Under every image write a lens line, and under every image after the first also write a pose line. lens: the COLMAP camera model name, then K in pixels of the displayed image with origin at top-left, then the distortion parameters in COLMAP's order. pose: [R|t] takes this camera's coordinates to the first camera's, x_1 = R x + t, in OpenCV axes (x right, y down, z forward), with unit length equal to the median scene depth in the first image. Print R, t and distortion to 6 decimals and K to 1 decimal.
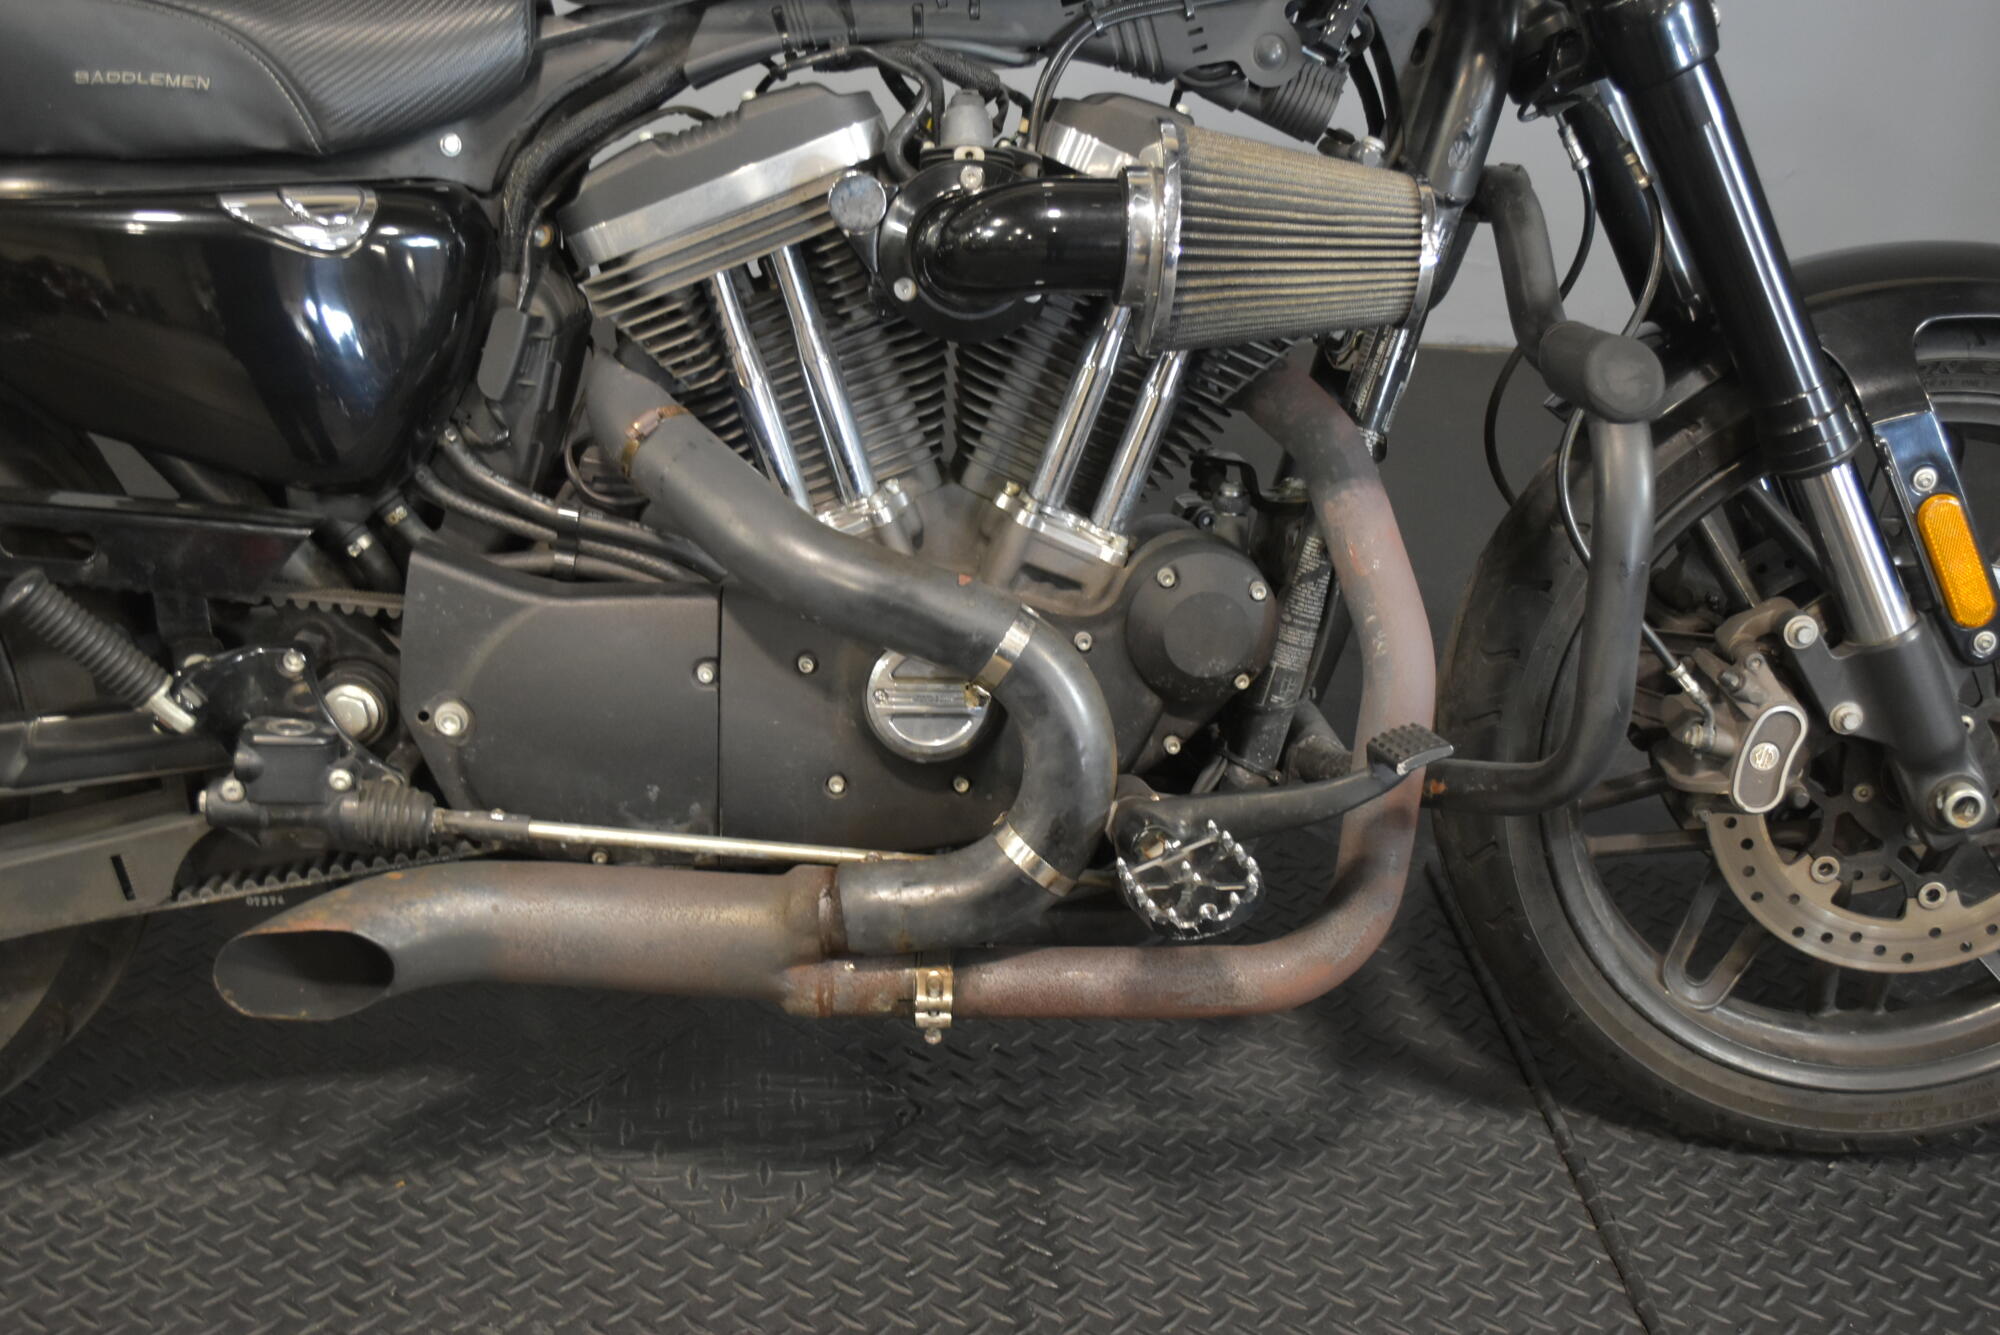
lens RADIAL K [[2243.8, 0, 1002.0], [0, 2243.8, 678.5], [0, 0, 1]] dist [-0.030620, 0.000000]
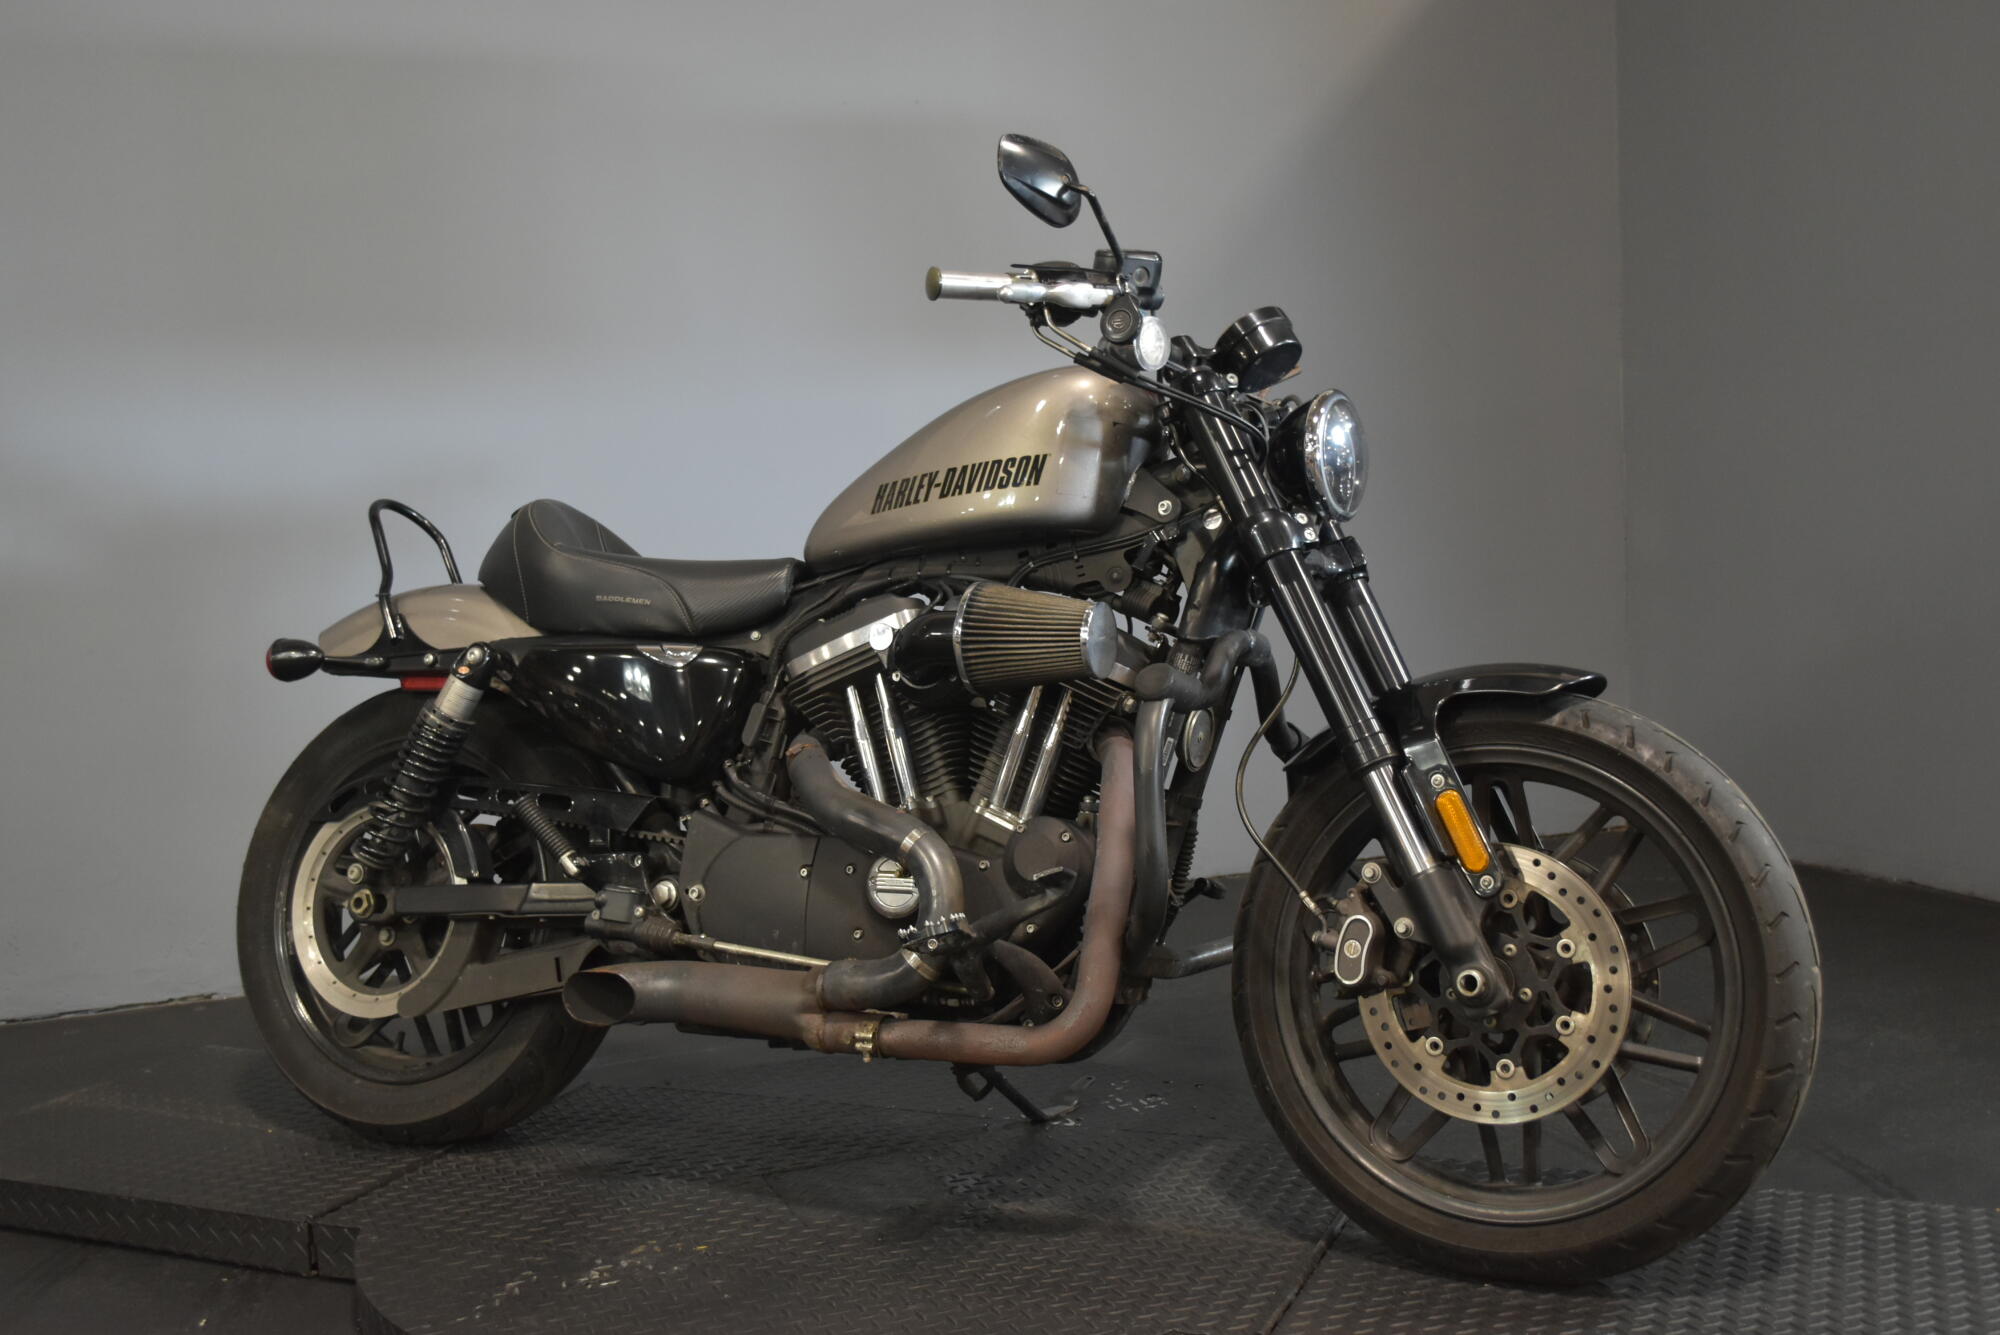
lens RADIAL K [[1938.8, 0, 997.7], [0, 1938.8, 666.1], [0, 0, 1]] dist [-0.017727, 0.000000]
pose [[0.873772, -0.039677, -0.484714, 0.844544], [-0.163923, 0.914319, -0.370338, 0.432505], [0.457877, 0.403047, 0.792403, -0.348964]]
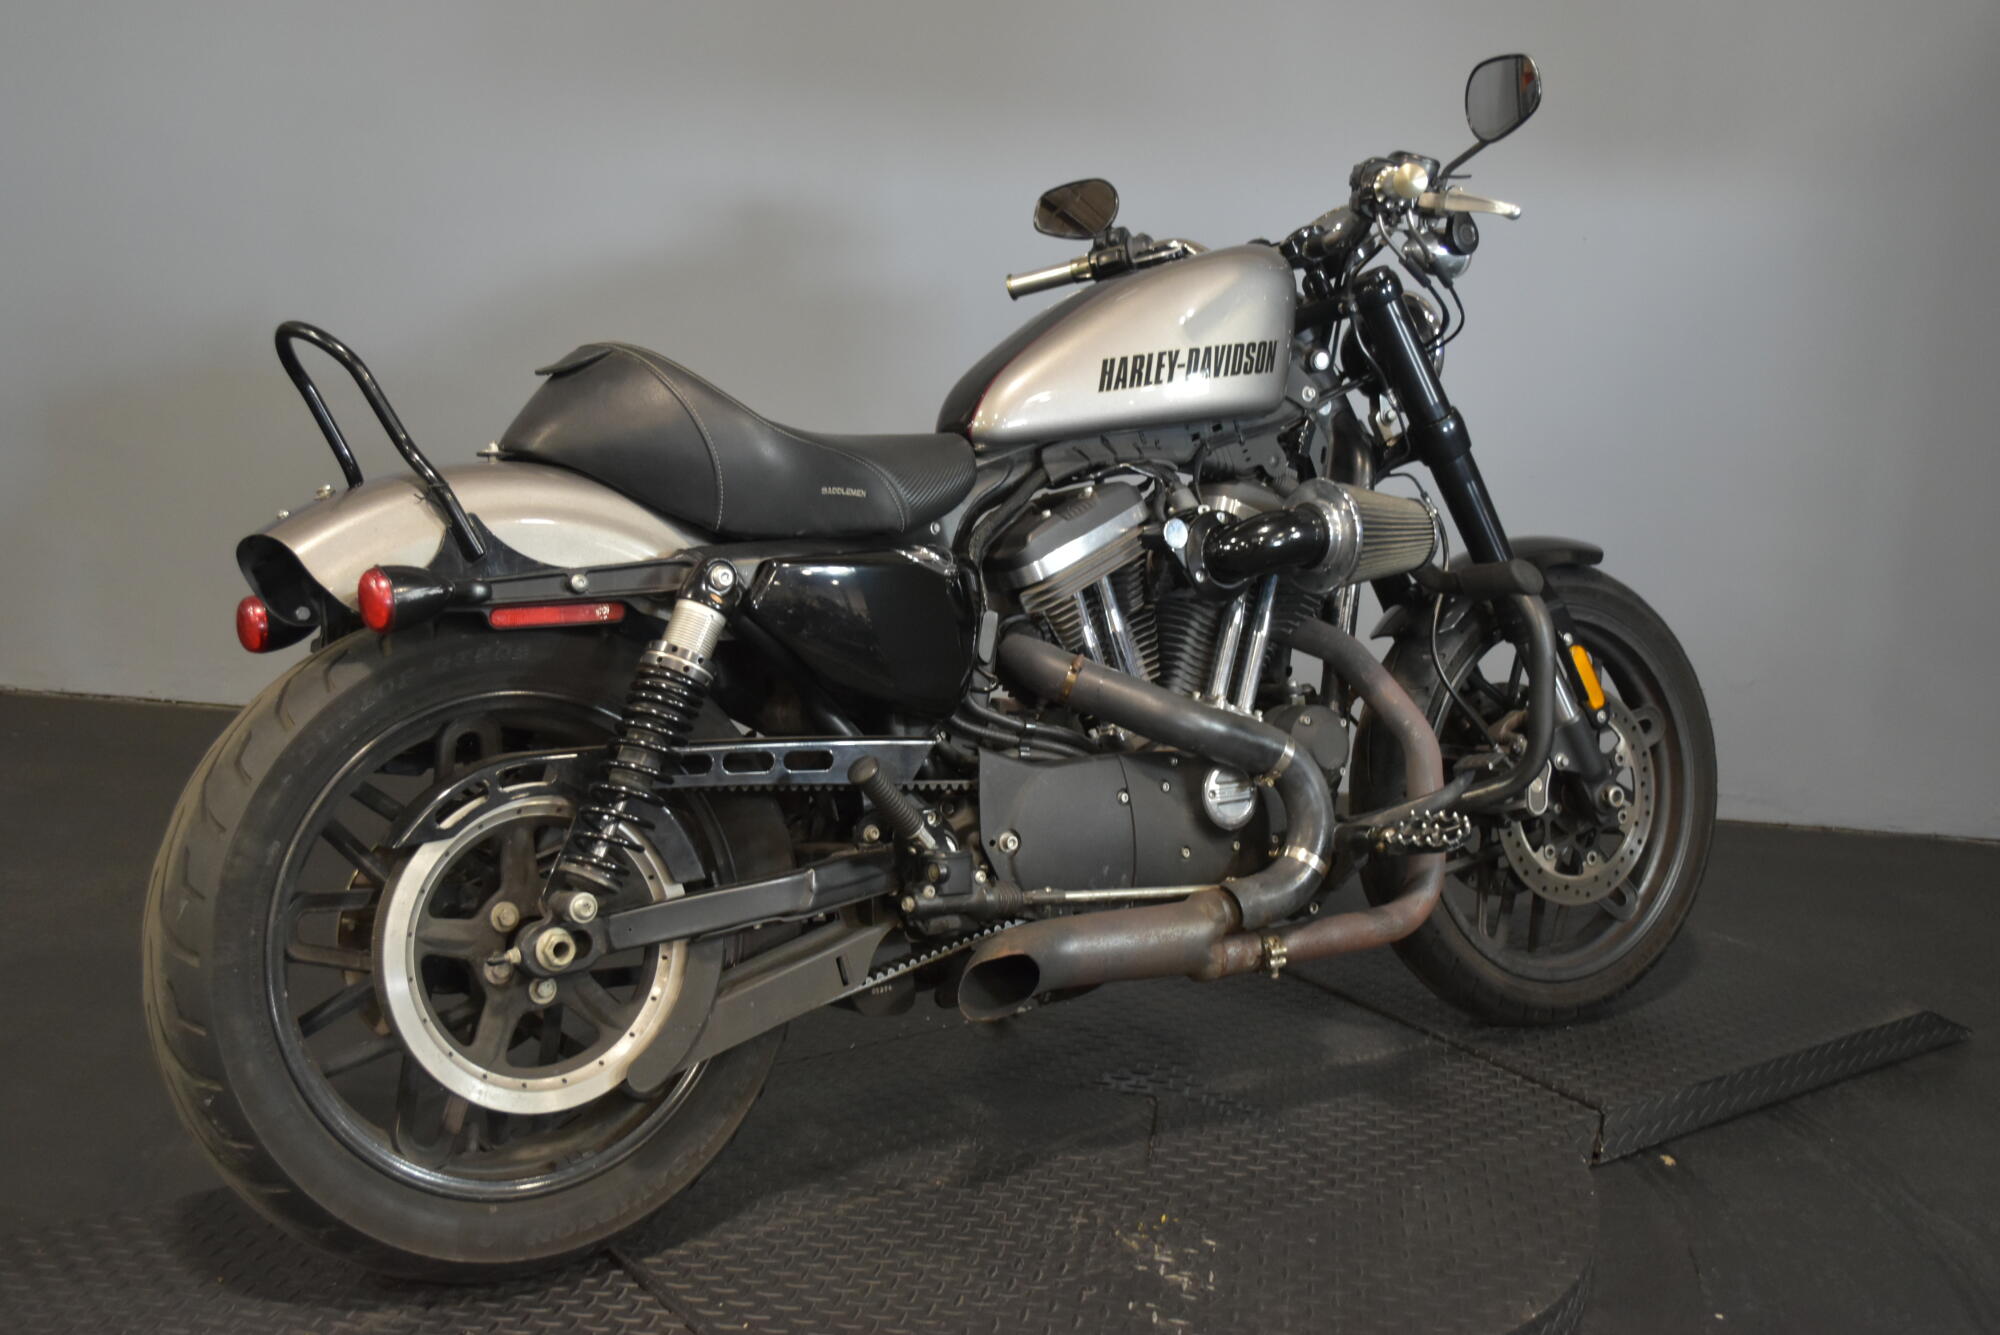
lens RADIAL K [[2243.8, 0, 1000.3], [0, 2243.8, 659.9], [0, 0, 1]] dist [-0.030620, 0.000000]
pose [[0.849644, -0.093558, 0.518991, -1.124522], [0.226687, 0.953369, -0.199248, 0.225217], [-0.476149, 0.286938, 0.831233, -0.471001]]
